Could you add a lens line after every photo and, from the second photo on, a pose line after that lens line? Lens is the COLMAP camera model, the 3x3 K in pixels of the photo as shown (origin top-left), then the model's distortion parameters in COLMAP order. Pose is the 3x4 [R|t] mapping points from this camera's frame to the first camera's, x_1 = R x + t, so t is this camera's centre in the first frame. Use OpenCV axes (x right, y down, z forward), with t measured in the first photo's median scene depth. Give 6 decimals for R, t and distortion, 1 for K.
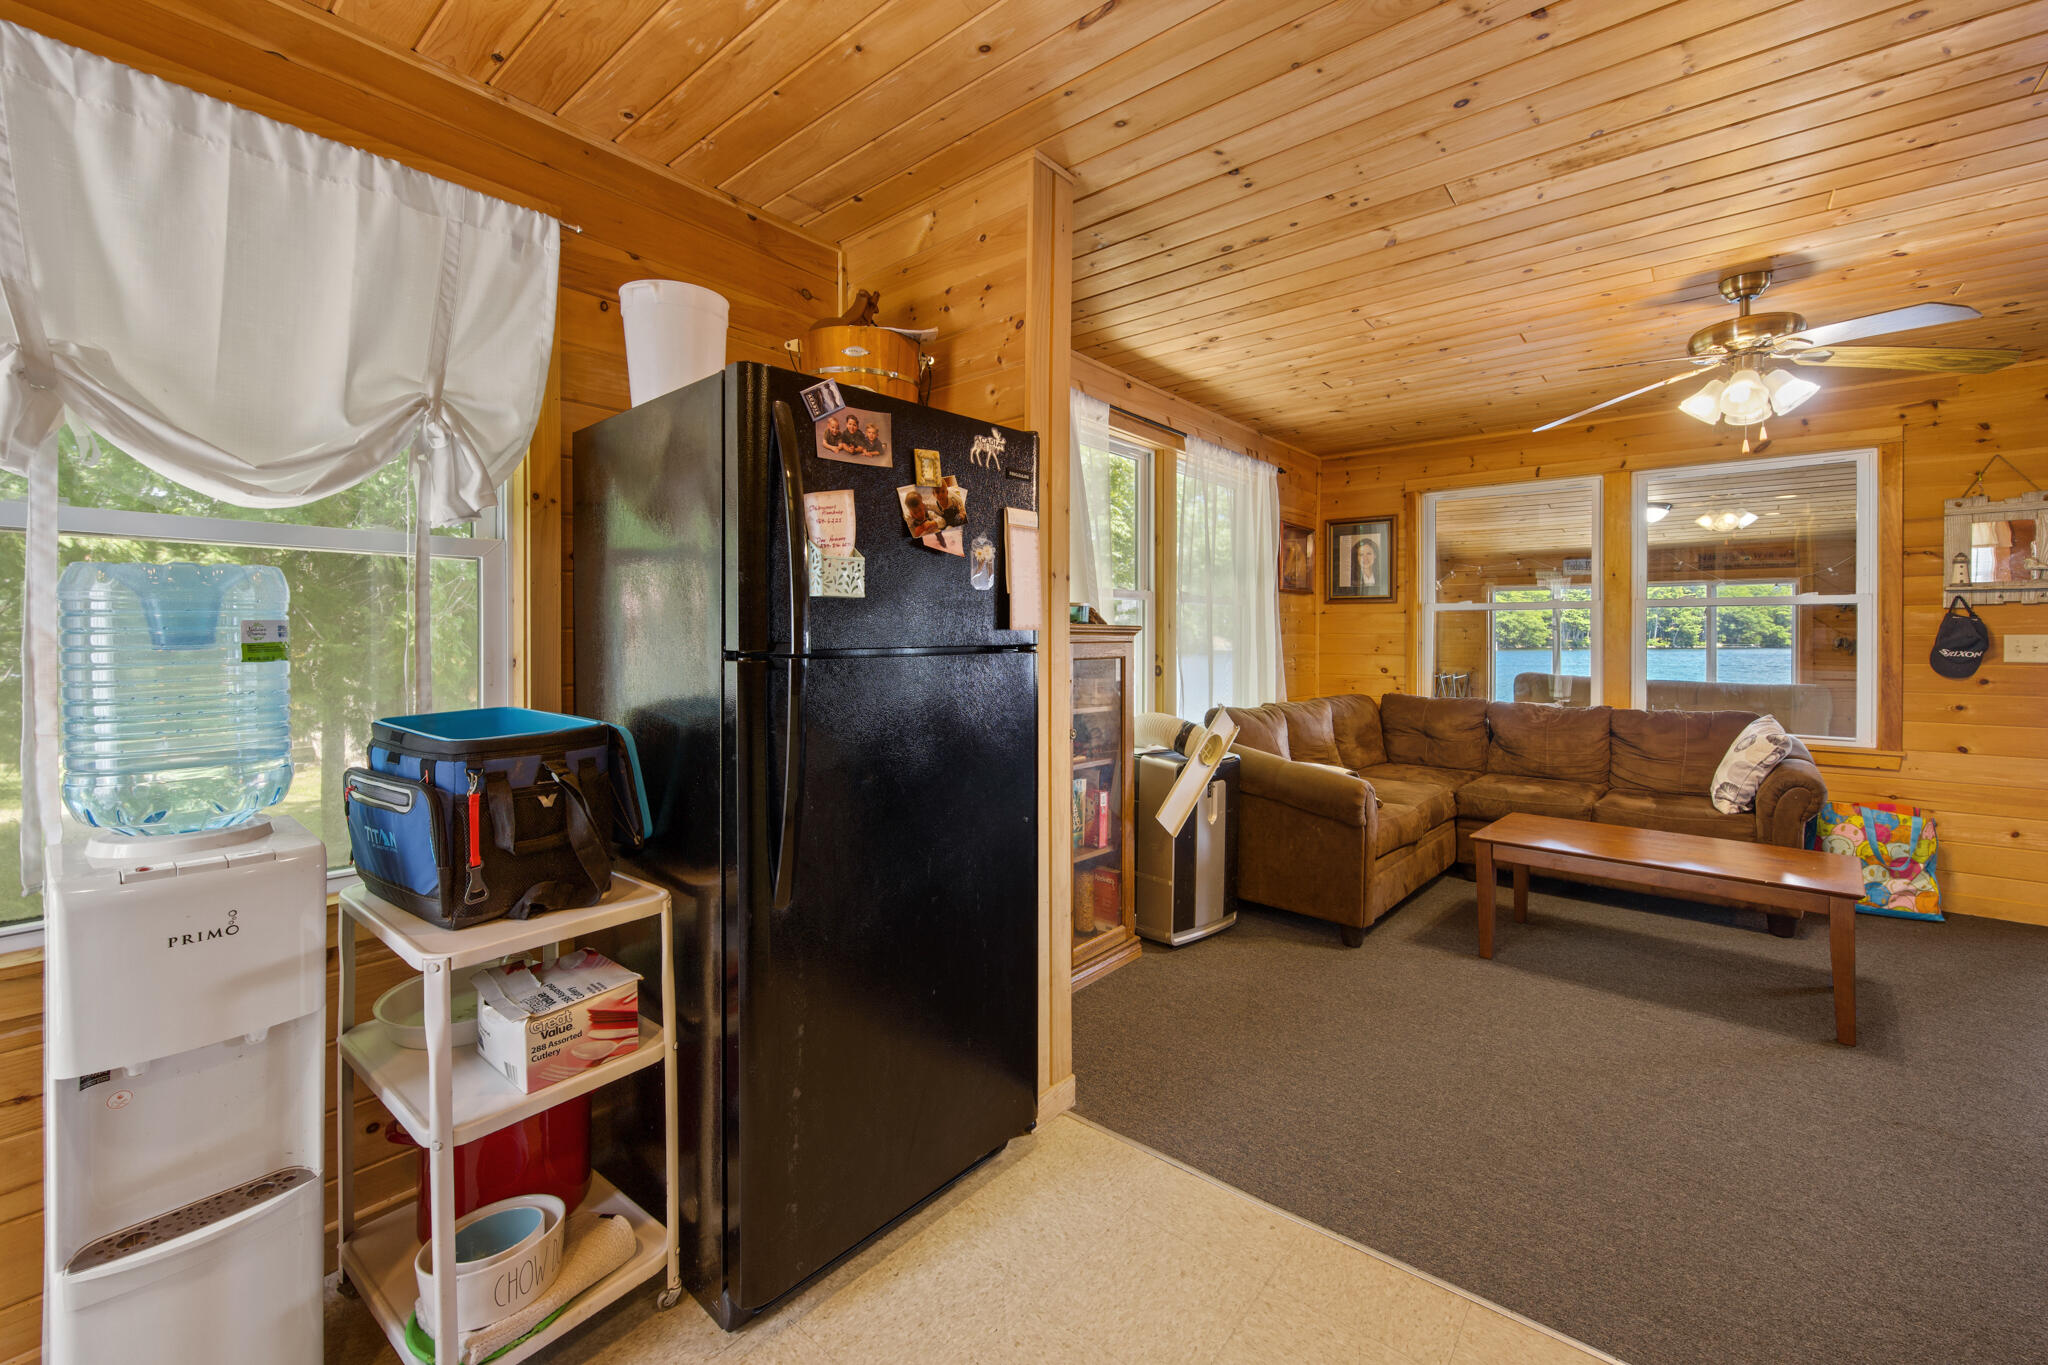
lens RADIAL K [[823.5, 0, 1052.1], [0, 823.5, 632.3], [0, 0, 1]] dist [-0.005704, 0.000864]
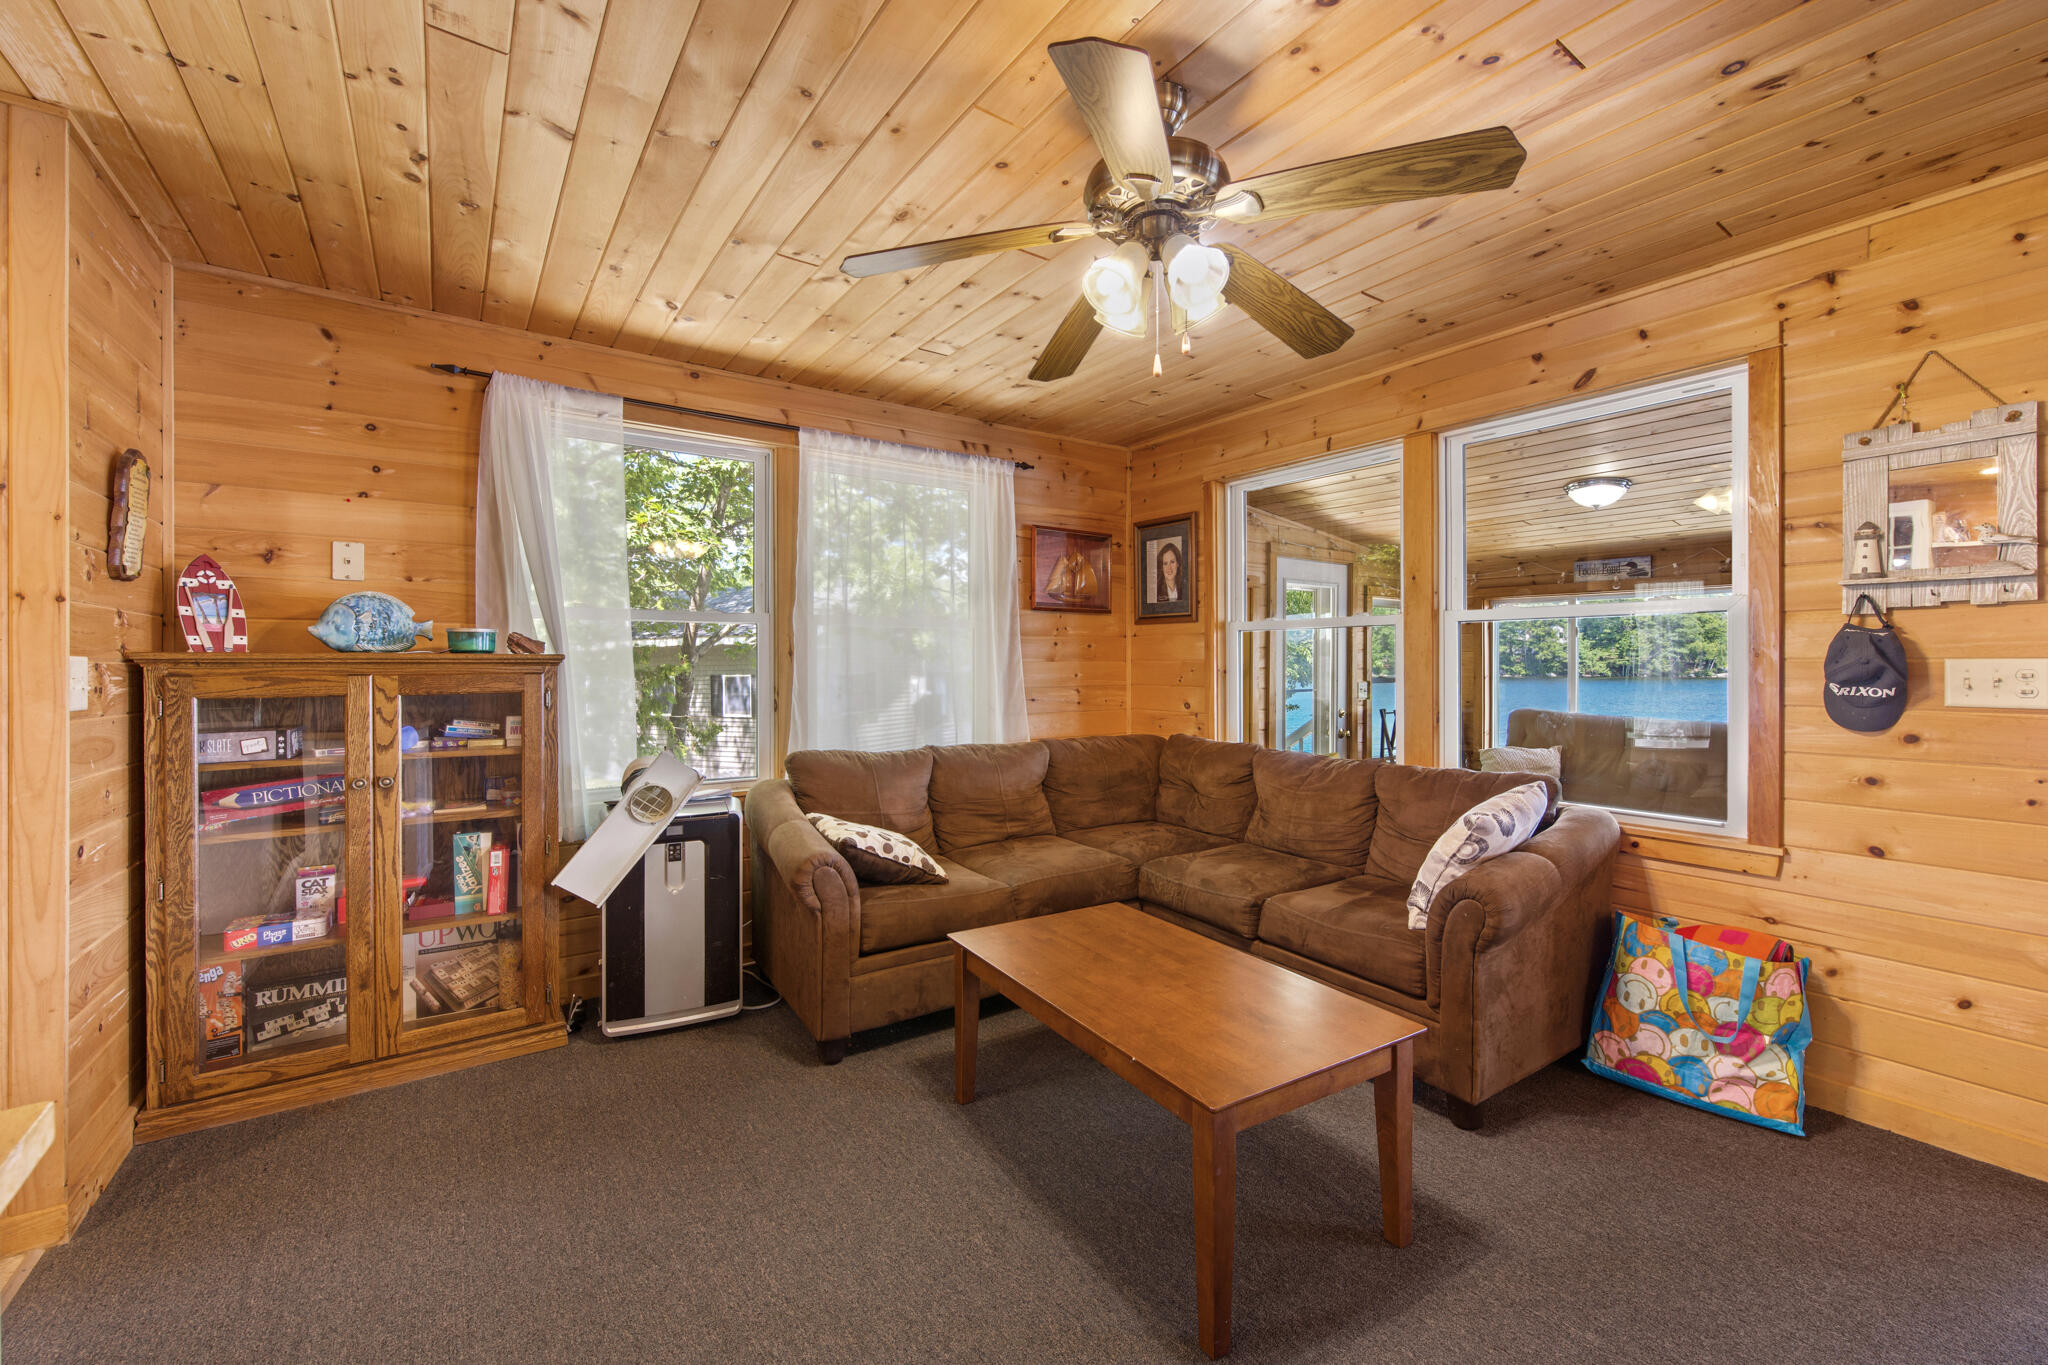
lens RADIAL K [[823.5, 0, 1039.1], [0, 823.5, 661.6], [0, 0, 1]] dist [-0.005704, 0.000864]
pose [[0.966129, -0.004134, -0.258027, 0.668491], [0.004857, 0.999986, 0.002165, 0.000485], [0.258015, -0.003345, 0.966135, 0.261955]]
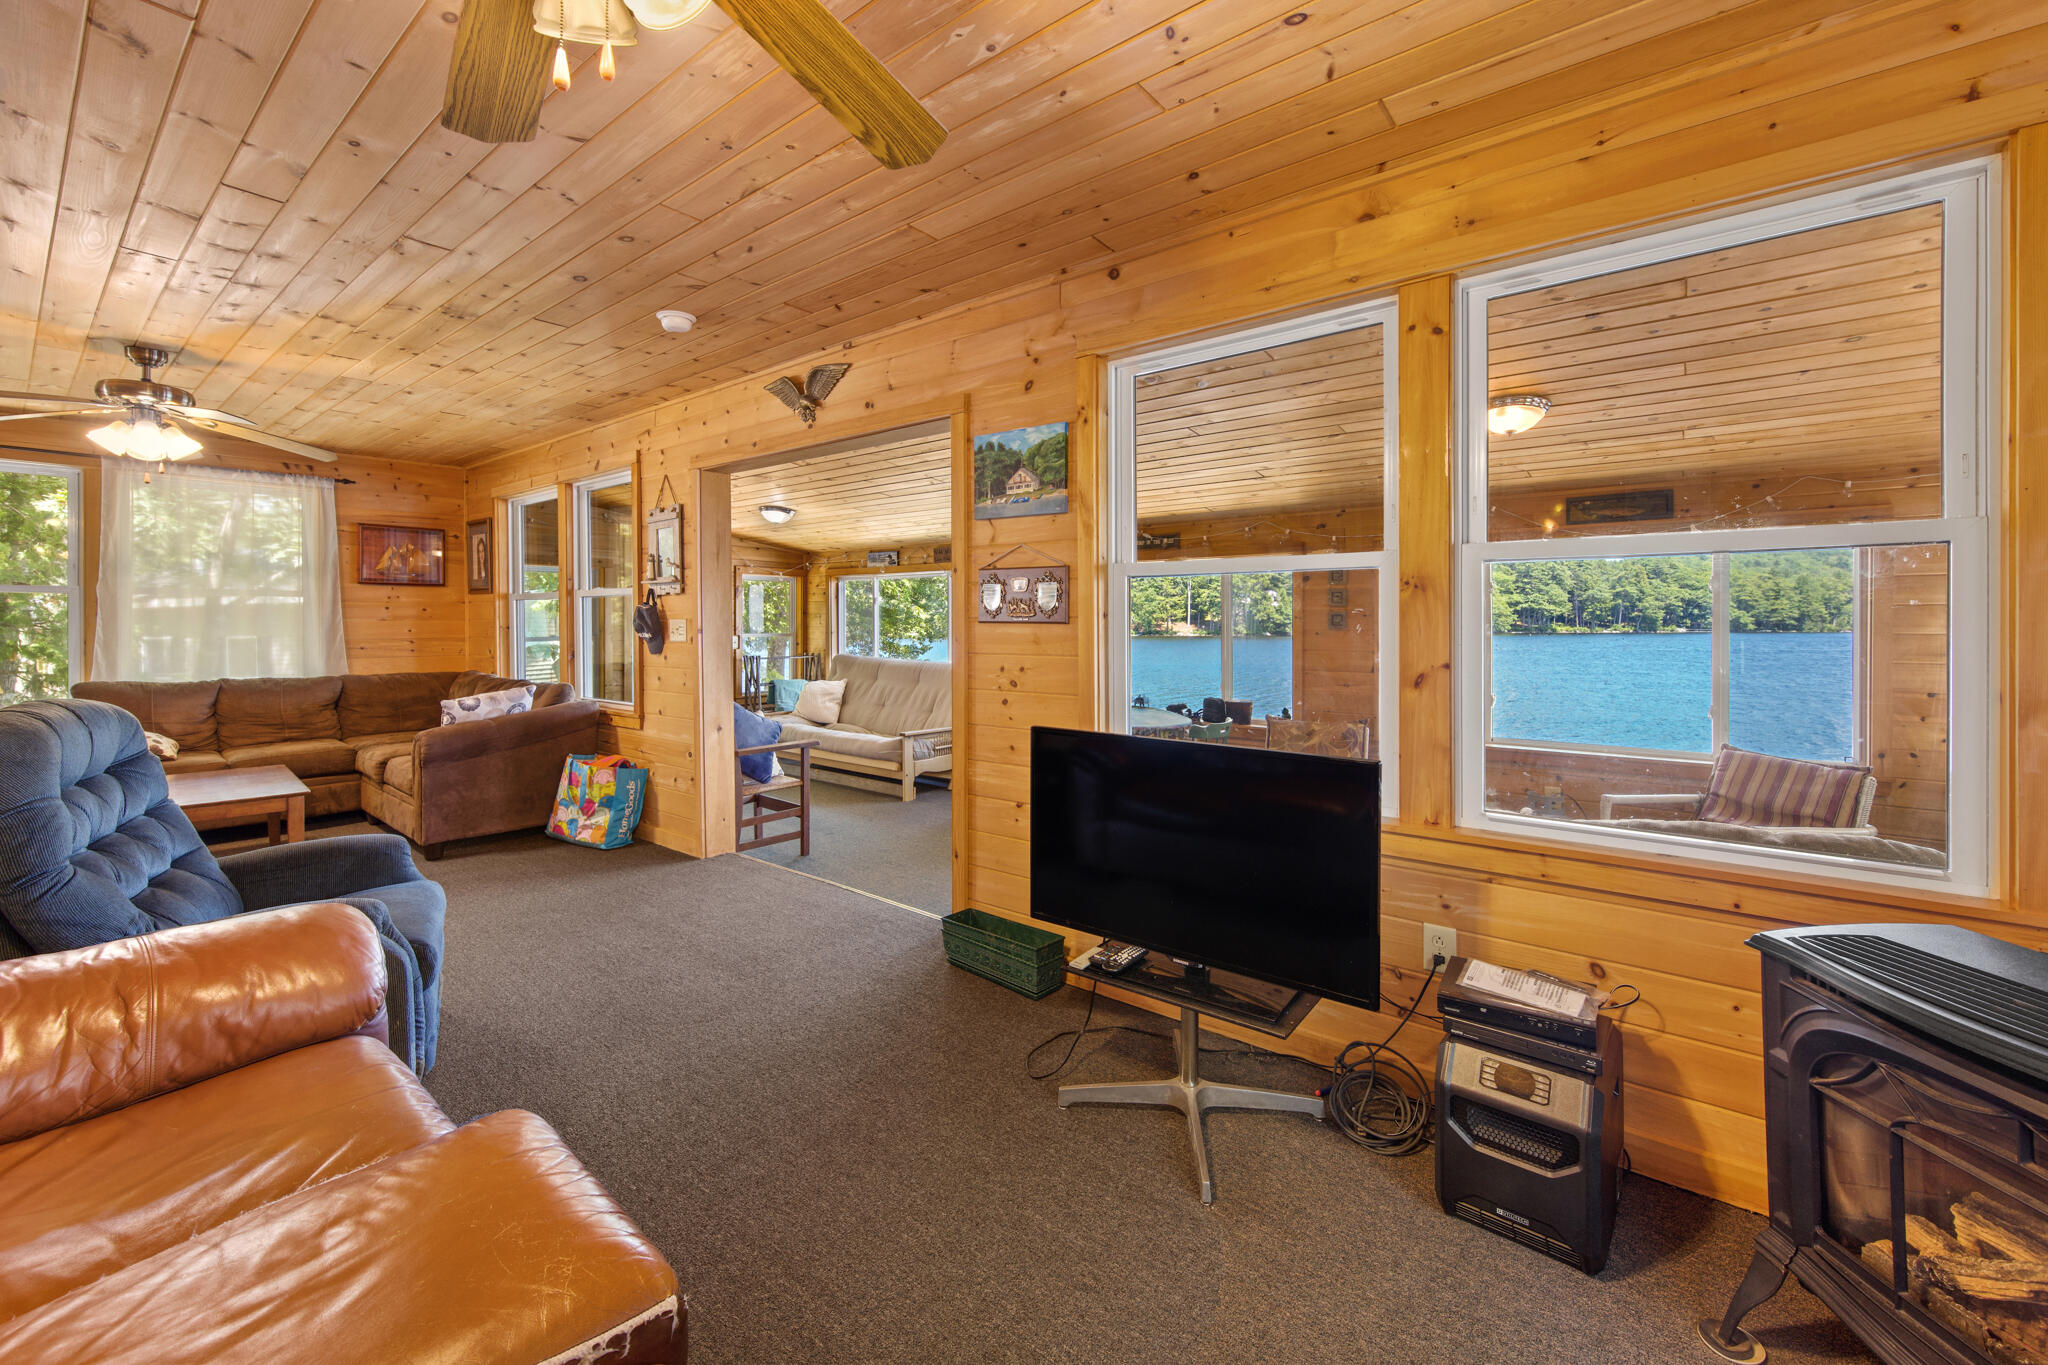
lens RADIAL K [[823.5, 0, 1035.1], [0, 823.5, 626.3], [0, 0, 1]] dist [-0.005704, 0.000864]
pose [[0.999791, -0.003348, 0.020182, 1.631016], [0.003172, 0.999957, 0.008746, 0.003904], [-0.020210, -0.008680, 0.999758, -0.249468]]
